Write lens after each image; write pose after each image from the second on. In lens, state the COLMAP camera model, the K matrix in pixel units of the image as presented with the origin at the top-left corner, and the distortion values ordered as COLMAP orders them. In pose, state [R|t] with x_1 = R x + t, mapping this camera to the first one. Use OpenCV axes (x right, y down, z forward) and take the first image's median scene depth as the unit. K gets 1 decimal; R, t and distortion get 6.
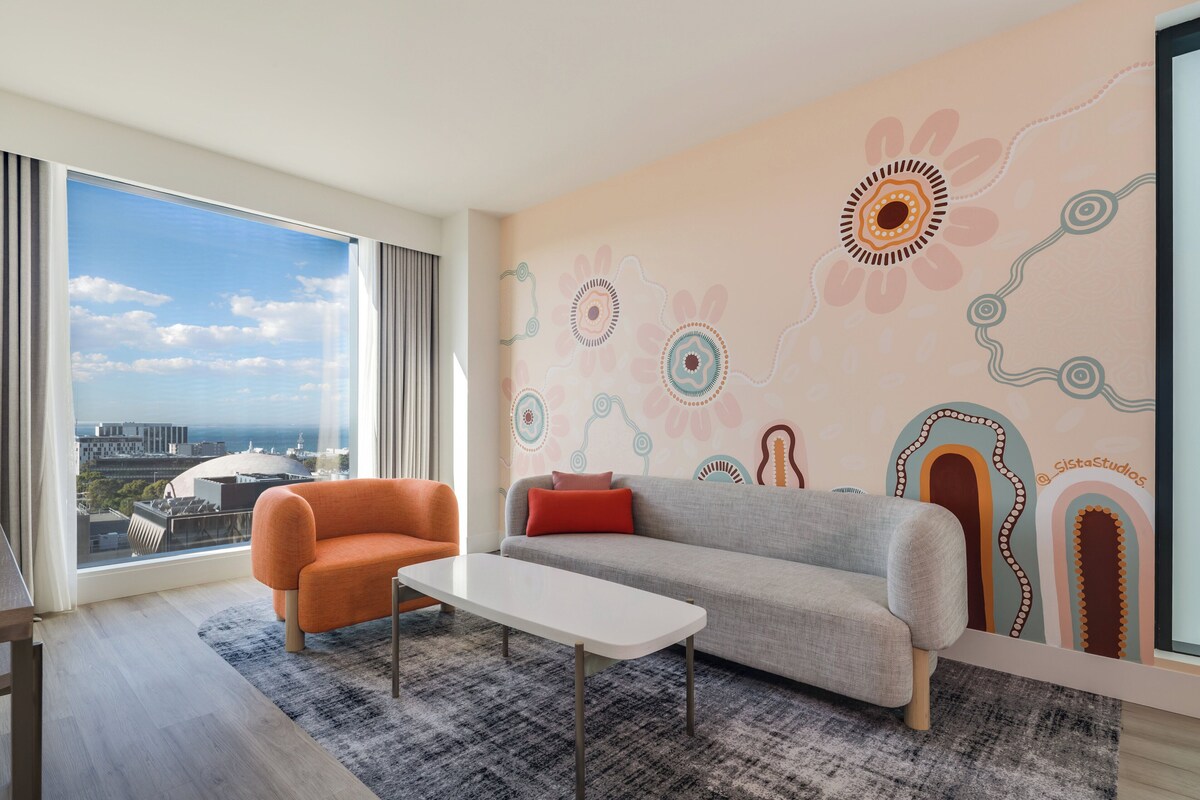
lens RADIAL K [[587.7, 0, 600.8], [0, 587.7, 418.6], [0, 0, 1]] dist [0.000836, -0.000950]
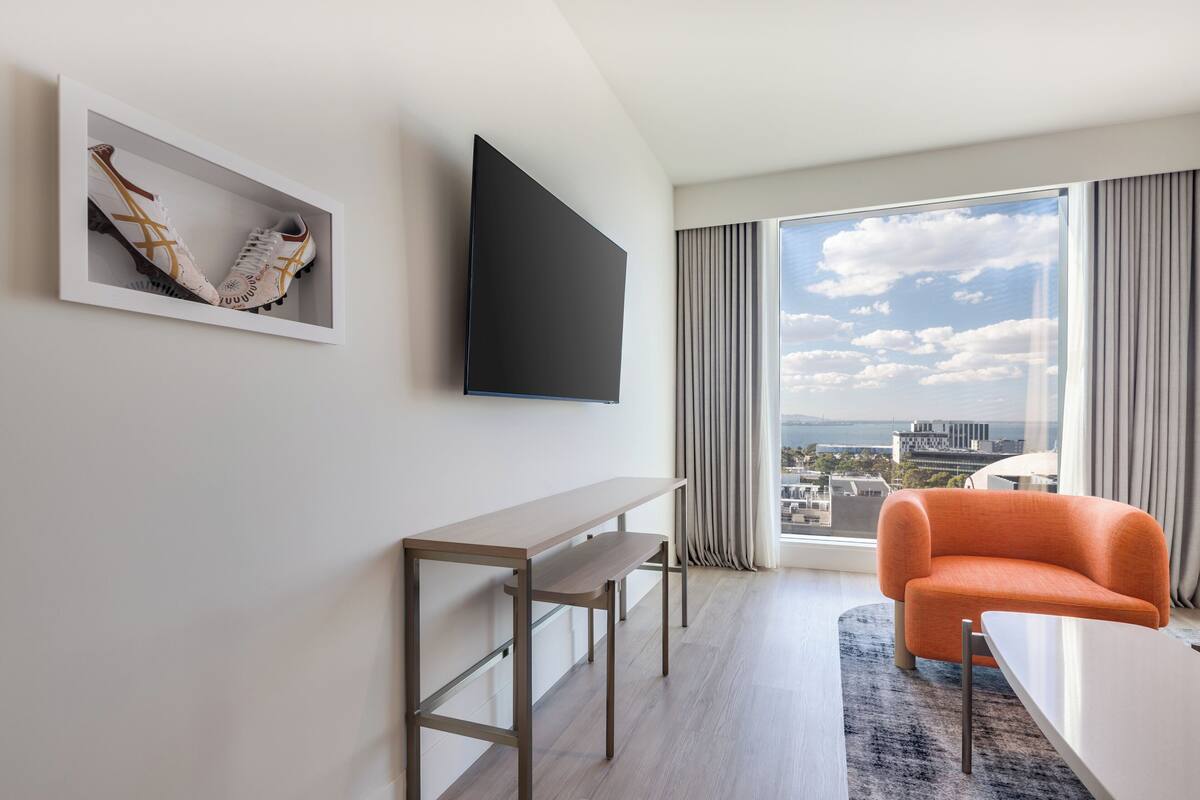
lens RADIAL K [[587.7, 0, 600.8], [0, 587.7, 418.6], [0, 0, 1]] dist [0.000836, -0.000950]
pose [[0.367013, -0.005281, -0.930201, 0.170768], [0.010033, 0.999948, -0.001718, -0.000019], [0.930162, -0.008702, 0.367047, 0.225126]]
